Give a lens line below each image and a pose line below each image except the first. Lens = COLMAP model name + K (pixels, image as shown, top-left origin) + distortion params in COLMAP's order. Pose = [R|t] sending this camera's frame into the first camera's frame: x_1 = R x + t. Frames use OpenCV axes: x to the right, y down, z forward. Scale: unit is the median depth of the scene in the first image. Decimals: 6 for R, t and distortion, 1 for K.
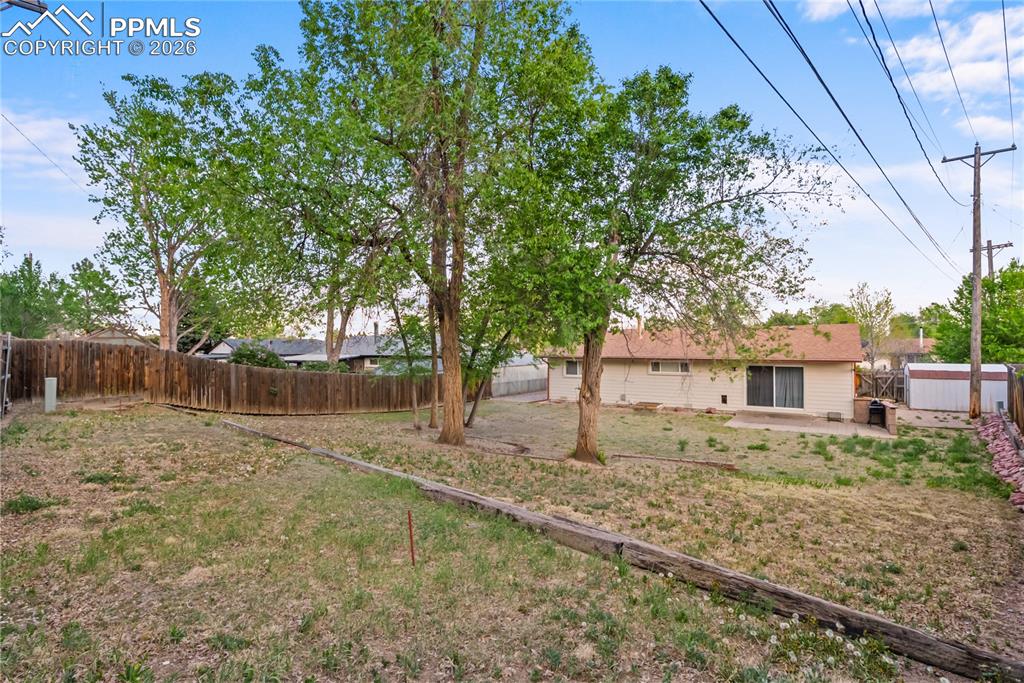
lens RADIAL K [[508.2, 0, 512.0], [0, 508.2, 341.5], [0, 0, 1]] dist [-0.001033, -0.000140]
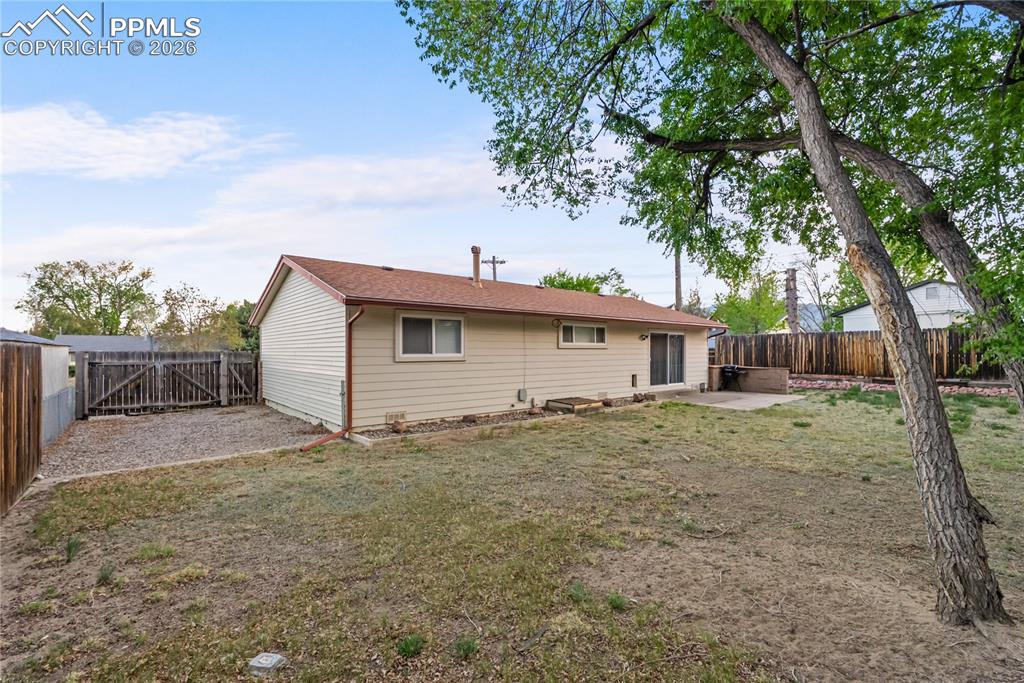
lens RADIAL K [[451.7, 0, 514.3], [0, 451.7, 349.5], [0, 0, 1]] dist [-0.004065, 0.000378]
pose [[0.283288, 0.012244, 0.958957, -0.237185], [0.002492, 0.999906, -0.013504, 0.080844], [-0.959032, 0.006215, 0.283230, 1.005330]]
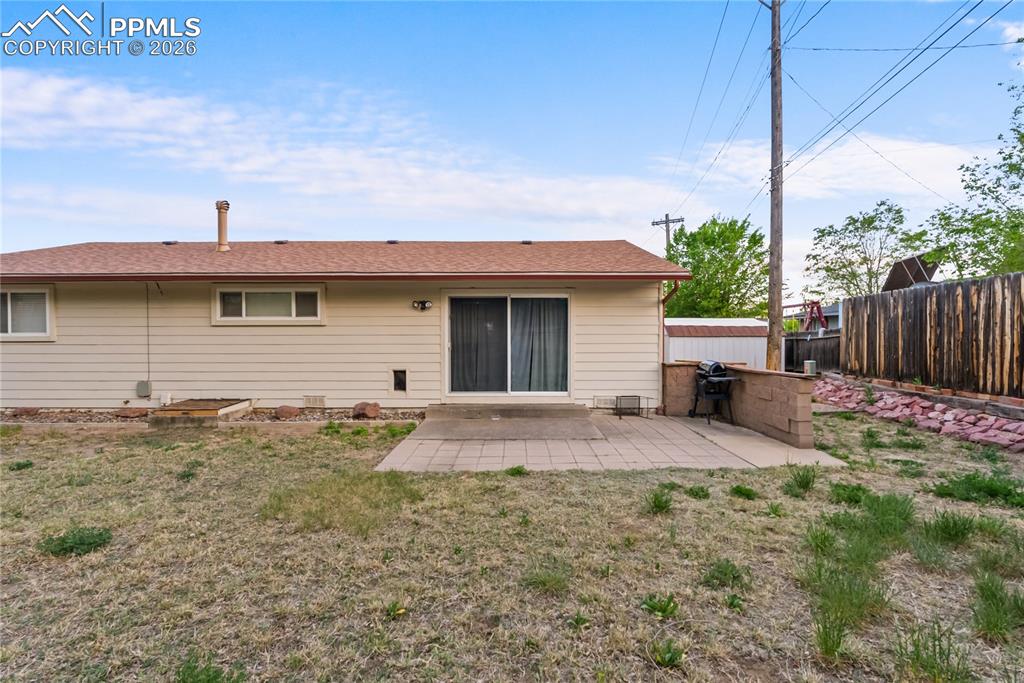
lens RADIAL K [[451.7, 0, 514.3], [0, 451.7, 349.5], [0, 0, 1]] dist [-0.004065, 0.000378]
pose [[0.835986, -0.010851, 0.548643, 0.301858], [-0.005115, 0.999607, 0.027564, 0.080240], [-0.548726, -0.025850, 0.835602, 0.660106]]
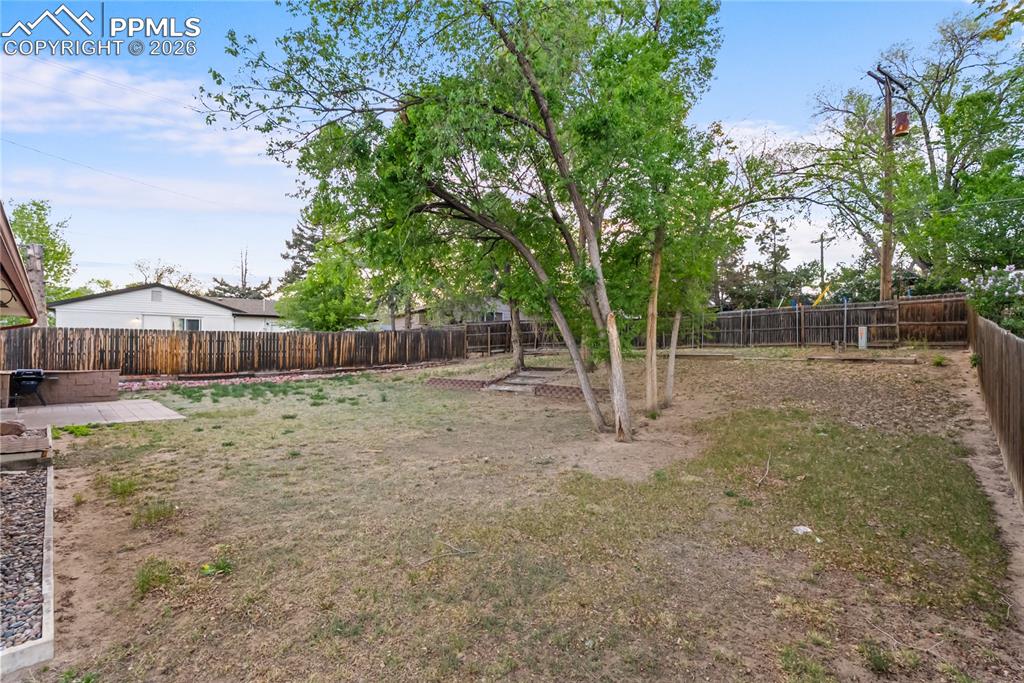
lens RADIAL K [[451.7, 0, 514.3], [0, 451.7, 349.5], [0, 0, 1]] dist [-0.004065, 0.000378]
pose [[-0.983208, 0.006525, 0.182372, -0.063705], [0.006854, 0.999976, 0.001171, 0.077446], [-0.182360, 0.002401, -0.983229, 1.302878]]
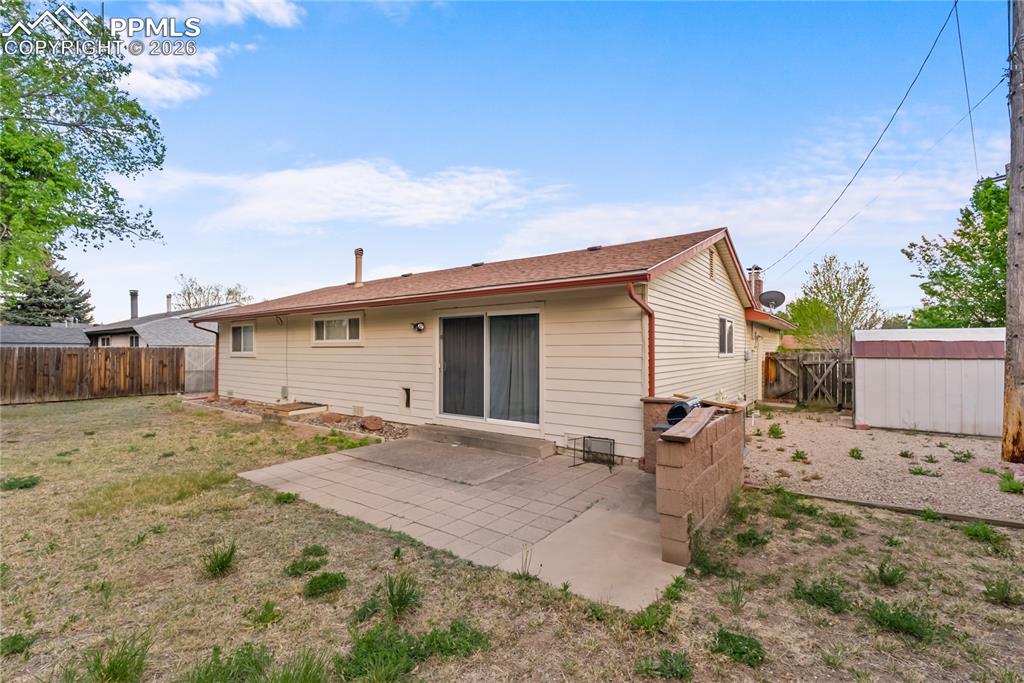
lens RADIAL K [[451.7, 0, 514.3], [0, 451.7, 349.5], [0, 0, 1]] dist [-0.004065, 0.000378]
pose [[0.998469, 0.008177, -0.054702, 0.544093], [-0.008237, 0.999966, -0.000878, 0.073457], [0.054693, 0.001327, 0.998502, 0.631380]]
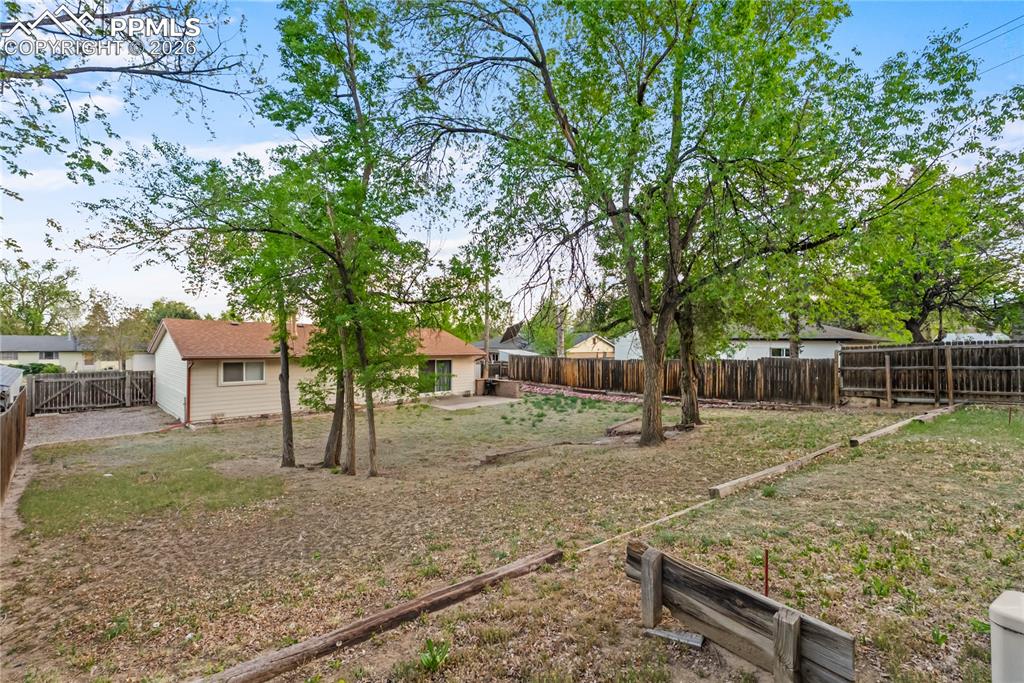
lens RADIAL K [[449.2, 0, 512.0], [0, 449.2, 341.5], [0, 0, 1]] dist [-0.002420, -0.000576]
pose [[0.190259, 0.011840, 0.981663, -0.534785], [-0.010800, 0.999892, -0.009967, 0.011849], [-0.981675, -0.008706, 0.190366, 0.584916]]
